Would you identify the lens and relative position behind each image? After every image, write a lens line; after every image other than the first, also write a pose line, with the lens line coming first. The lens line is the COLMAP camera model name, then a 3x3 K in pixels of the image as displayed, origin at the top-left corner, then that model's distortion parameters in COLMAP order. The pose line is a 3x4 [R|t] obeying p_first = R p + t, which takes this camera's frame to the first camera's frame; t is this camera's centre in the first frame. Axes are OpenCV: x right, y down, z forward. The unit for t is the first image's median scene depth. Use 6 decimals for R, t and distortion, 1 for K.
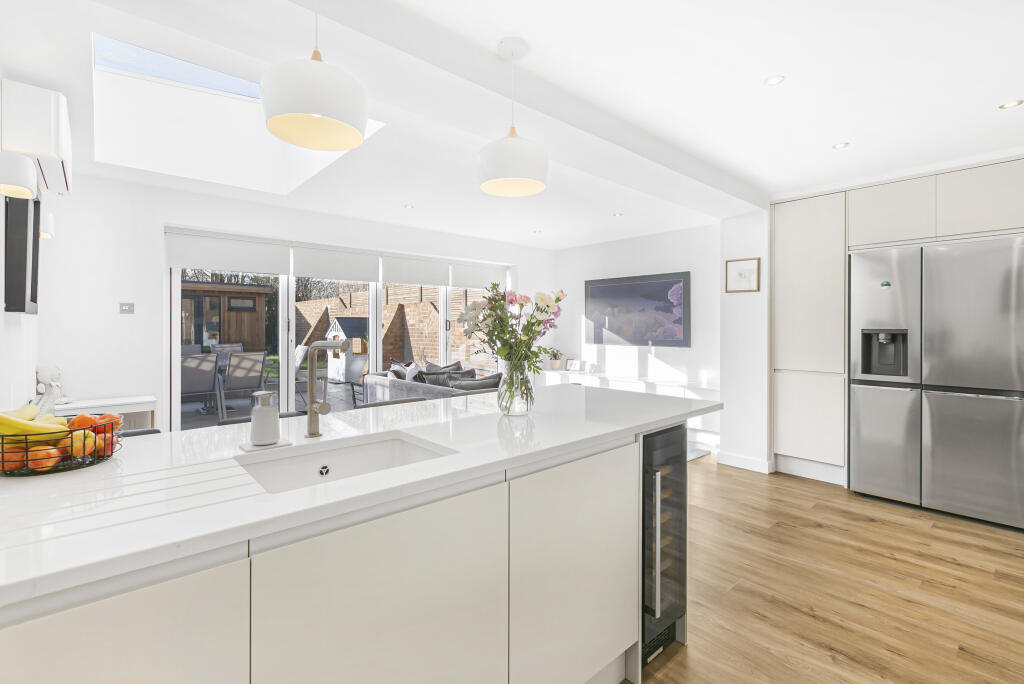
lens RADIAL K [[464.2, 0, 506.9], [0, 464.2, 324.8], [0, 0, 1]] dist [-0.002190, -0.000559]
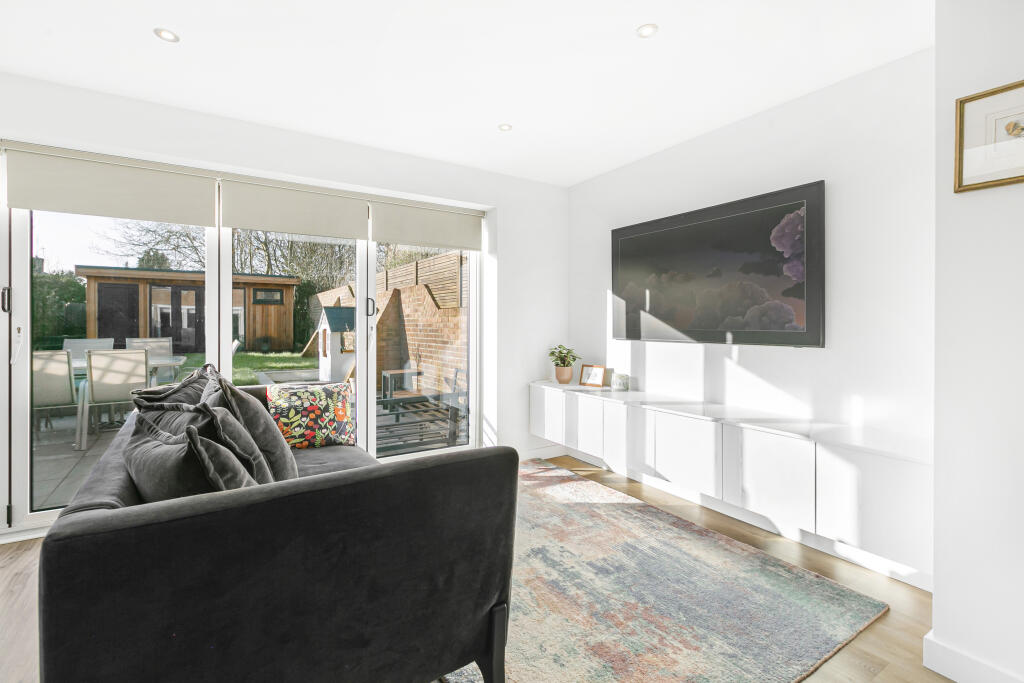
lens RADIAL K [[464.2, 0, 506.9], [0, 464.2, 324.3], [0, 0, 1]] dist [-0.002190, -0.000559]
pose [[0.987273, -0.000094, -0.159033, 0.135011], [0.000792, 0.999990, 0.004323, 0.019976], [0.159031, -0.004394, 0.987264, 0.422709]]
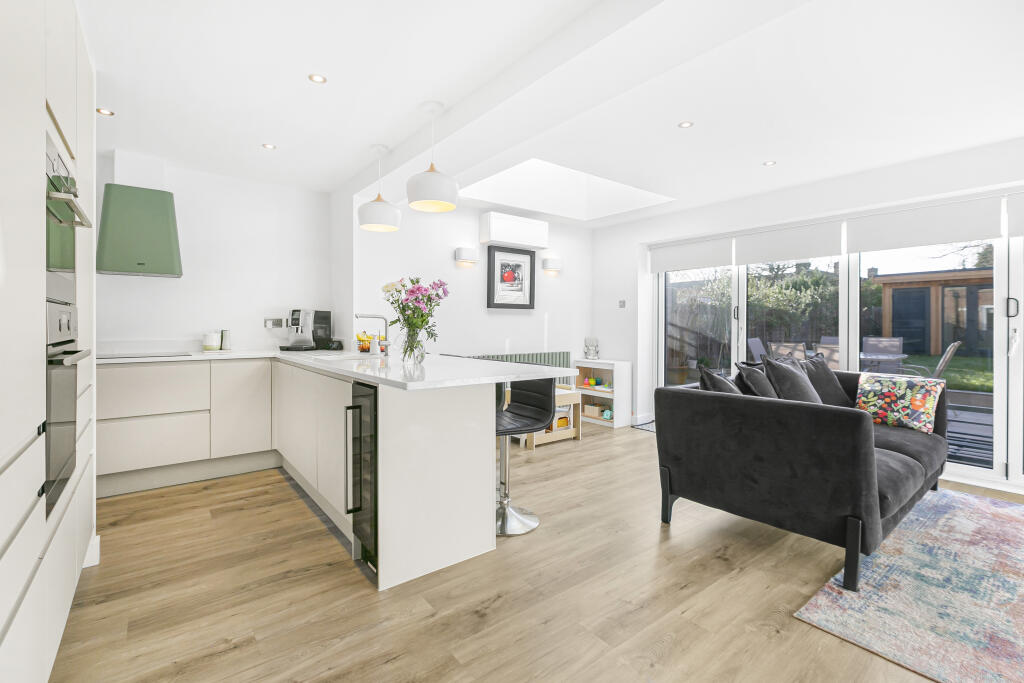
lens RADIAL K [[464.2, 0, 506.9], [0, 464.2, 324.3], [0, 0, 1]] dist [-0.002190, -0.000559]
pose [[-0.070089, -0.001614, -0.997539, 0.443689], [0.002205, 0.999996, -0.001773, 0.019693], [0.997538, -0.002324, -0.070085, 0.420315]]
